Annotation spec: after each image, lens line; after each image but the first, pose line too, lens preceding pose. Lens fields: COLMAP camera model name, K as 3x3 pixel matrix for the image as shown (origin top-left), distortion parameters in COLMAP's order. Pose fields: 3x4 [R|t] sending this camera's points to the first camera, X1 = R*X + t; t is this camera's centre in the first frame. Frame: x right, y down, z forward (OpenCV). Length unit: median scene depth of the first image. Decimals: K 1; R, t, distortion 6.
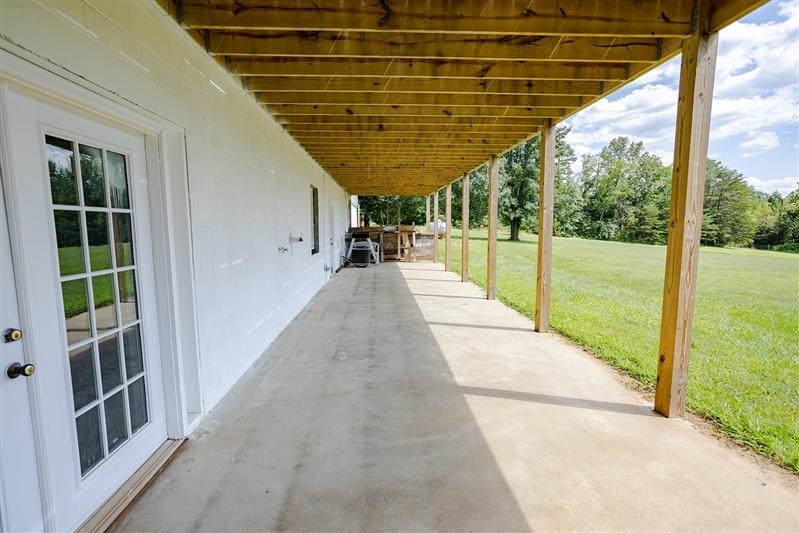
lens RADIAL K [[378.7, 0, 402.7], [0, 378.7, 272.4], [0, 0, 1]] dist [-0.030792, 0.016774]
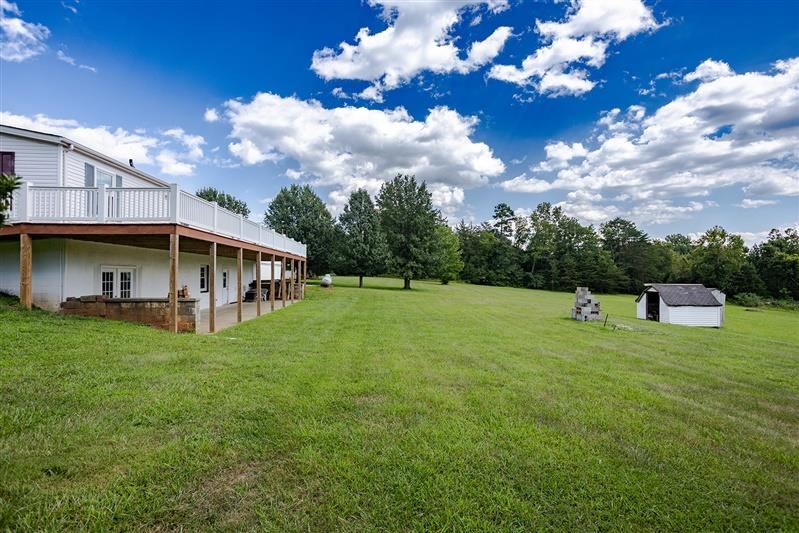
lens RADIAL K [[379.1, 0, 409.3], [0, 379.1, 261.7], [0, 0, 1]] dist [-0.003379, 0.002367]
pose [[0.998832, 0.005772, 0.047981, 0.103731], [0.001784, 0.987760, -0.155972, 0.014110], [-0.048294, 0.155876, 0.986595, -0.158340]]
